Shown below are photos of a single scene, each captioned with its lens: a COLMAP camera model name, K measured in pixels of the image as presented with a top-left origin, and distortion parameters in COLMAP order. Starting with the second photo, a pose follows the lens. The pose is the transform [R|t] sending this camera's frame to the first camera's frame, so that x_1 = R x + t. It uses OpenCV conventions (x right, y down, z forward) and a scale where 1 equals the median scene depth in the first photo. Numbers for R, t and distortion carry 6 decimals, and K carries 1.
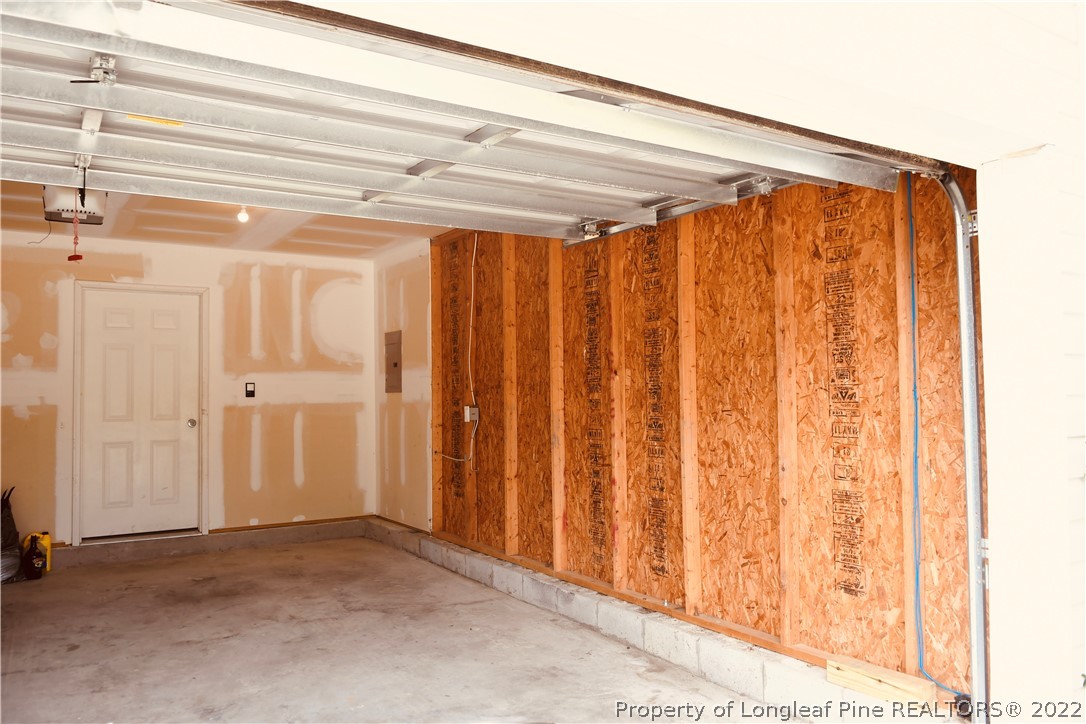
lens RADIAL K [[811.4, 0, 539.9], [0, 811.4, 364.2], [0, 0, 1]] dist [-0.012016, -0.005994]
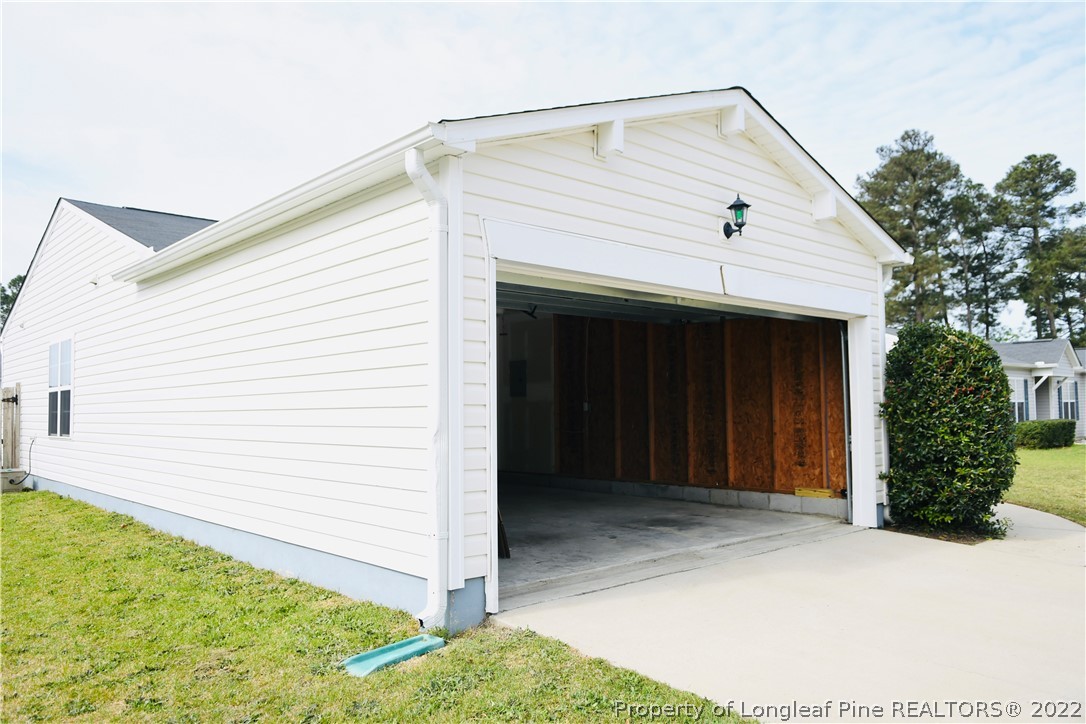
lens RADIAL K [[811.4, 0, 539.9], [0, 811.4, 364.2], [0, 0, 1]] dist [-0.012016, -0.005994]
pose [[0.985383, 0.009674, 0.170077, -0.868935], [-0.006042, 0.999743, -0.021859, 0.008560], [-0.170244, 0.020512, 0.985188, -1.406899]]
